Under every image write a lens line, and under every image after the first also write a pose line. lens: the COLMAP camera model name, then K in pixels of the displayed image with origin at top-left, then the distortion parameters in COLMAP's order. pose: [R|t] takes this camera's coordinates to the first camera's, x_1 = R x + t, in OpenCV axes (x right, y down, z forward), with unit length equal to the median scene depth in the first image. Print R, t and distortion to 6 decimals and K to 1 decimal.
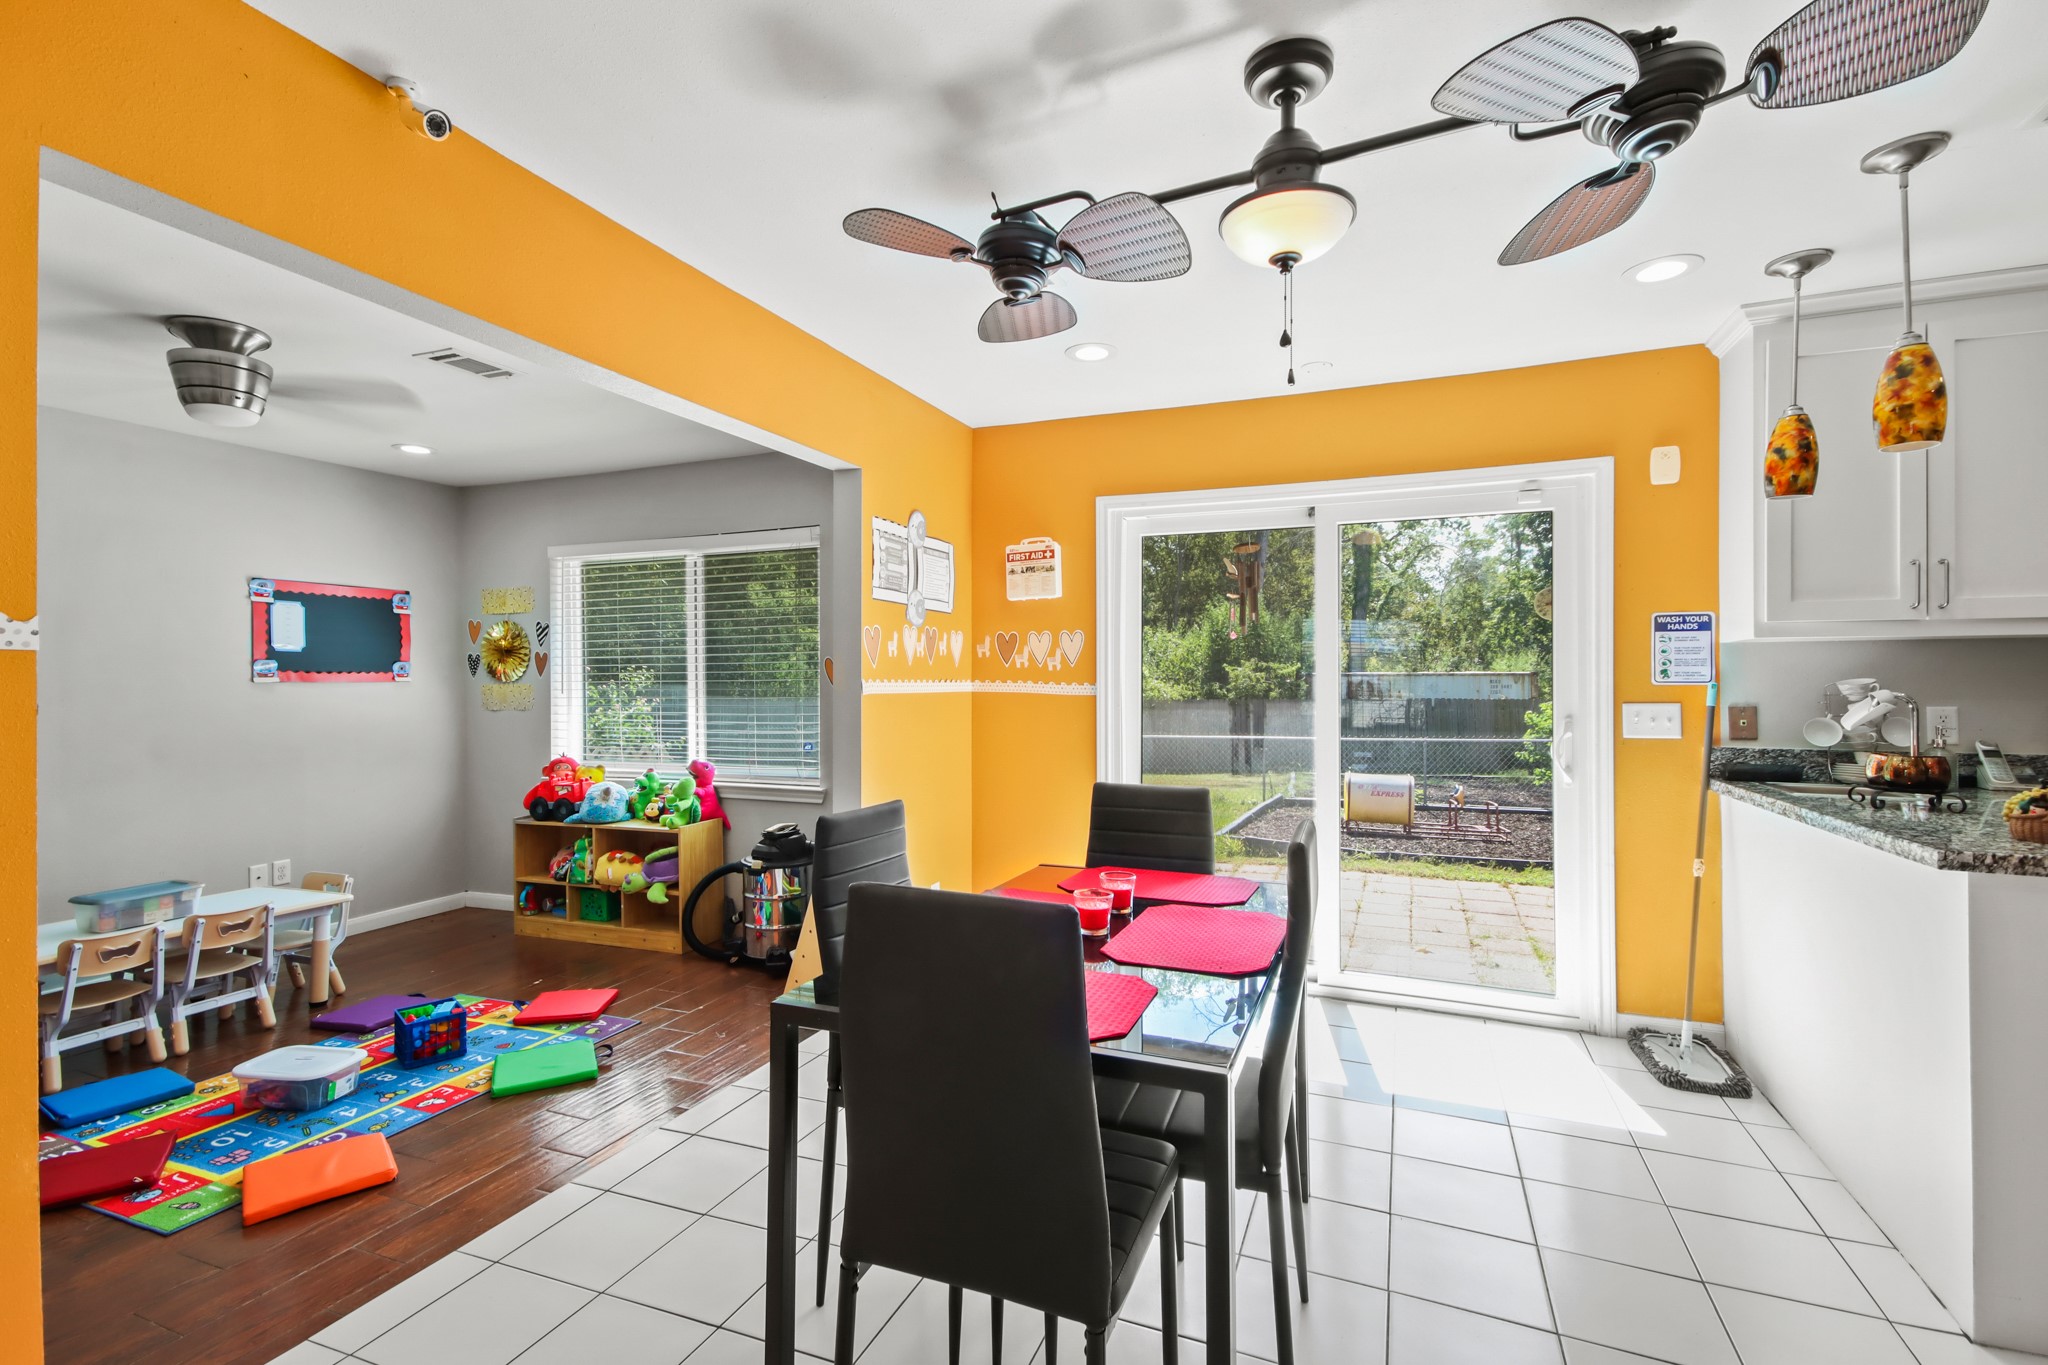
lens RADIAL K [[946.9, 0, 1039.4], [0, 946.9, 673.8], [0, 0, 1]] dist [0.024653, -0.001104]
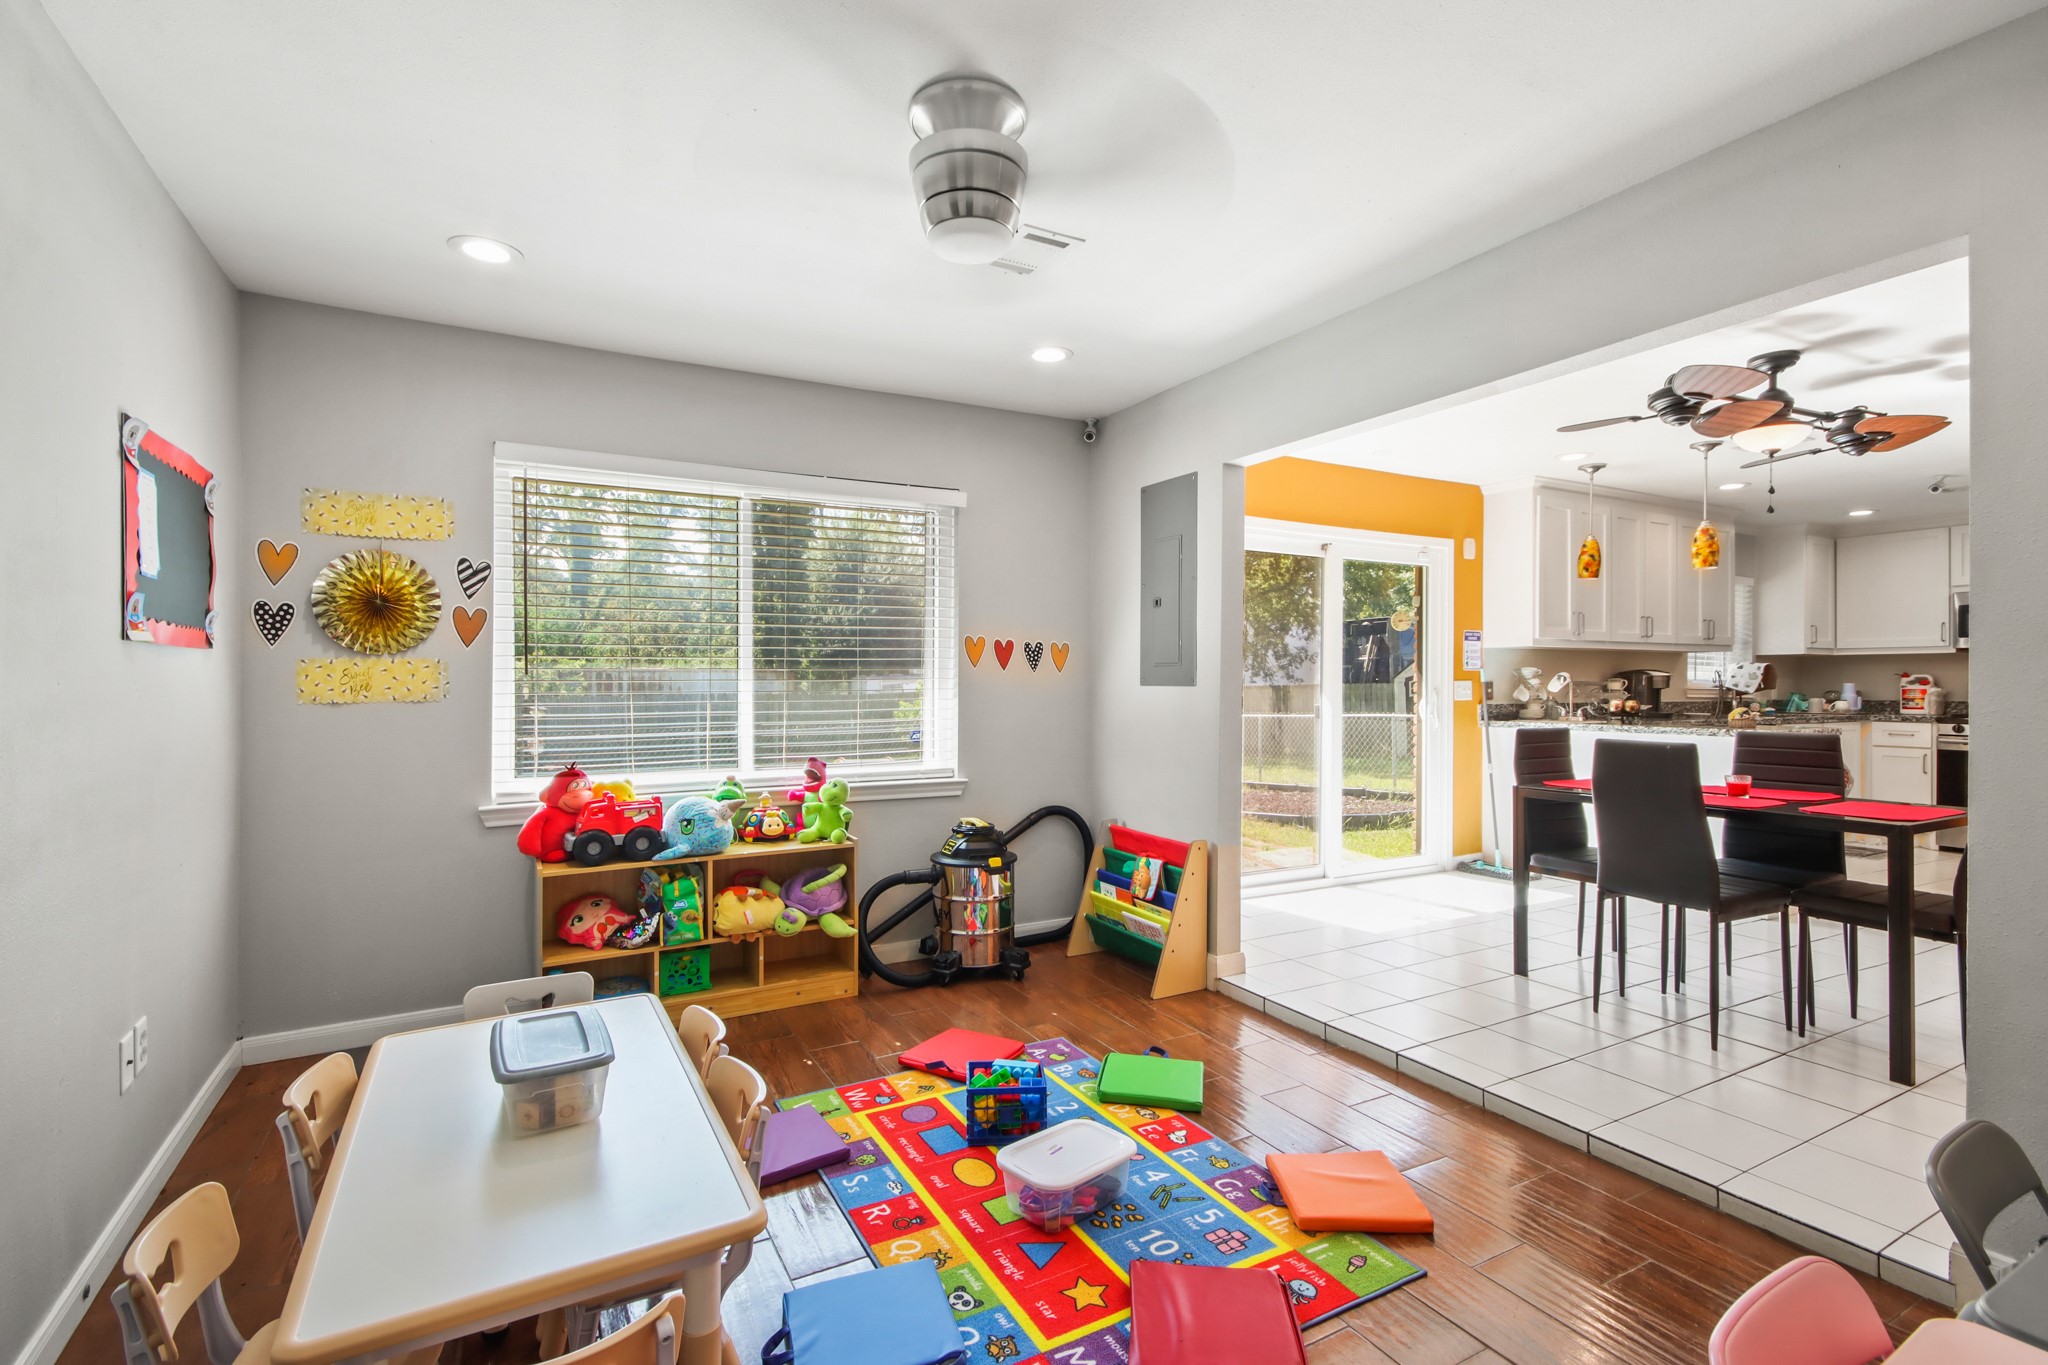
lens RADIAL K [[946.9, 0, 1045.6], [0, 946.9, 682.1], [0, 0, 1]] dist [0.024653, -0.001104]
pose [[0.617563, 0.000477, 0.786521, -1.083903], [-0.008654, 0.999943, 0.006189, 0.026223], [-0.786474, -0.010629, 0.617532, 0.447704]]
